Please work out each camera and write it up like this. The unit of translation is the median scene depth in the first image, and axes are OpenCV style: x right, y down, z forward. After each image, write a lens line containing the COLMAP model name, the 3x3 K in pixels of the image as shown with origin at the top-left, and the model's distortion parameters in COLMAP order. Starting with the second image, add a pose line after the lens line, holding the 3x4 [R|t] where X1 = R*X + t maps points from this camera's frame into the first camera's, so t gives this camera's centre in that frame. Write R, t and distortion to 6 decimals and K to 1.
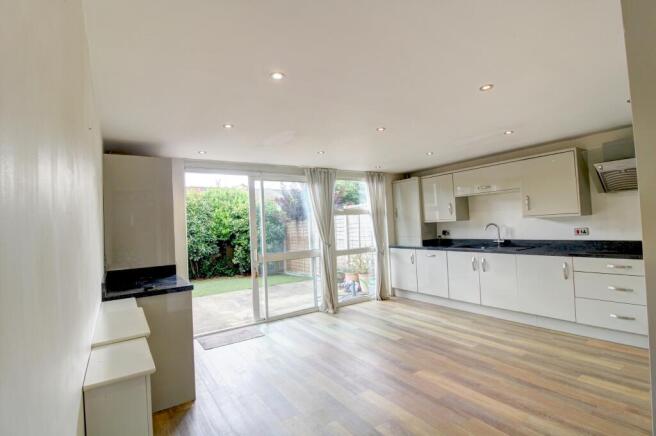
lens RADIAL K [[314.2, 0, 331.8], [0, 314.2, 217.5], [0, 0, 1]] dist [0.001283, -0.014009]
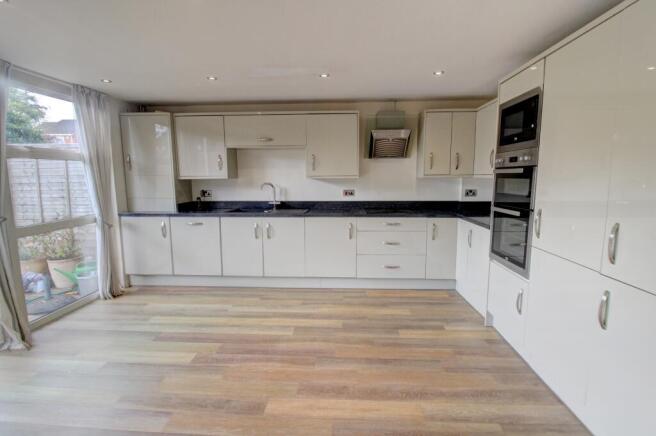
lens RADIAL K [[314.2, 0, 331.8], [0, 314.2, 217.5], [0, 0, 1]] dist [0.001283, -0.014009]
pose [[0.600918, -0.059060, 0.797126, -0.083229], [-0.044781, 0.993213, 0.107347, 0.012031], [-0.798055, -0.100203, 0.594194, 0.310507]]
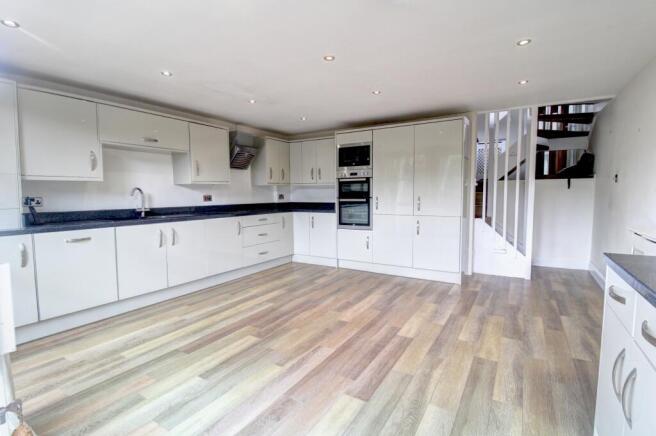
lens RADIAL K [[314.2, 0, 331.8], [0, 314.2, 217.5], [0, 0, 1]] dist [0.001283, -0.014009]
pose [[-0.418265, -0.019621, 0.908113, -0.375112], [0.003896, 0.999719, 0.023395, 0.072218], [-0.908317, 0.013323, -0.418071, 0.844825]]
